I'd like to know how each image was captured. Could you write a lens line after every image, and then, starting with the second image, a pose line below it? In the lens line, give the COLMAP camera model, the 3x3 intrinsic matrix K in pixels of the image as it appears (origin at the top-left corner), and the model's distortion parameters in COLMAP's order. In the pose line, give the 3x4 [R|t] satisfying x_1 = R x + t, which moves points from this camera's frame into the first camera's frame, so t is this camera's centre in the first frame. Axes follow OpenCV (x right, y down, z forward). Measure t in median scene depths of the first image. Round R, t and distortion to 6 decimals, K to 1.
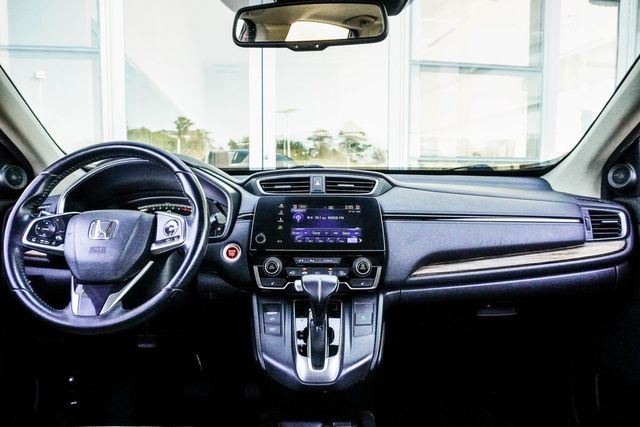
lens RADIAL K [[467.1, 0, 313.6], [0, 467.1, 215.2], [0, 0, 1]] dist [-0.042800, 0.024290]
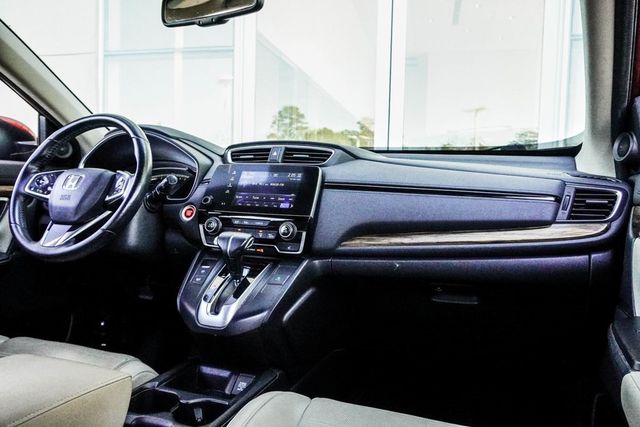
lens RADIAL K [[532.5, 0, 325.4], [0, 532.5, 213.1], [0, 0, 1]] dist [-0.023294, 0.011635]
pose [[0.925522, 0.044340, -0.376089, 0.594589], [-0.056177, 0.998209, -0.020560, 0.087368], [0.374504, 0.040156, 0.926355, -0.055812]]
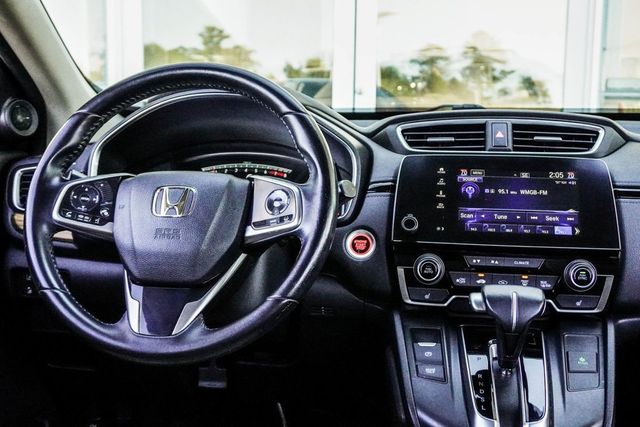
lens RADIAL K [[748.8, 0, 304.2], [0, 748.8, 214.5], [0, 0, 1]] dist [0.006857, 0.000000]
pose [[0.989869, 0.028760, -0.139040, -0.109573], [-0.023280, 0.998893, 0.040881, 0.001712], [0.140062, -0.037230, 0.989443, 0.002866]]
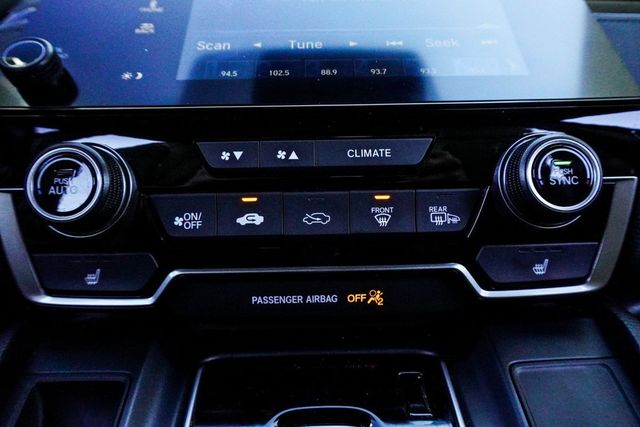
lens RADIAL K [[431.5, 0, 318.1], [0, 431.5, 216.2], [0, 0, 1]] dist [-0.030058, 0.003490]
pose [[0.999638, -0.026903, -0.000559, 0.008726], [0.026847, 0.998528, -0.047124, 0.126089], [0.001826, 0.047092, 0.998889, 0.785300]]
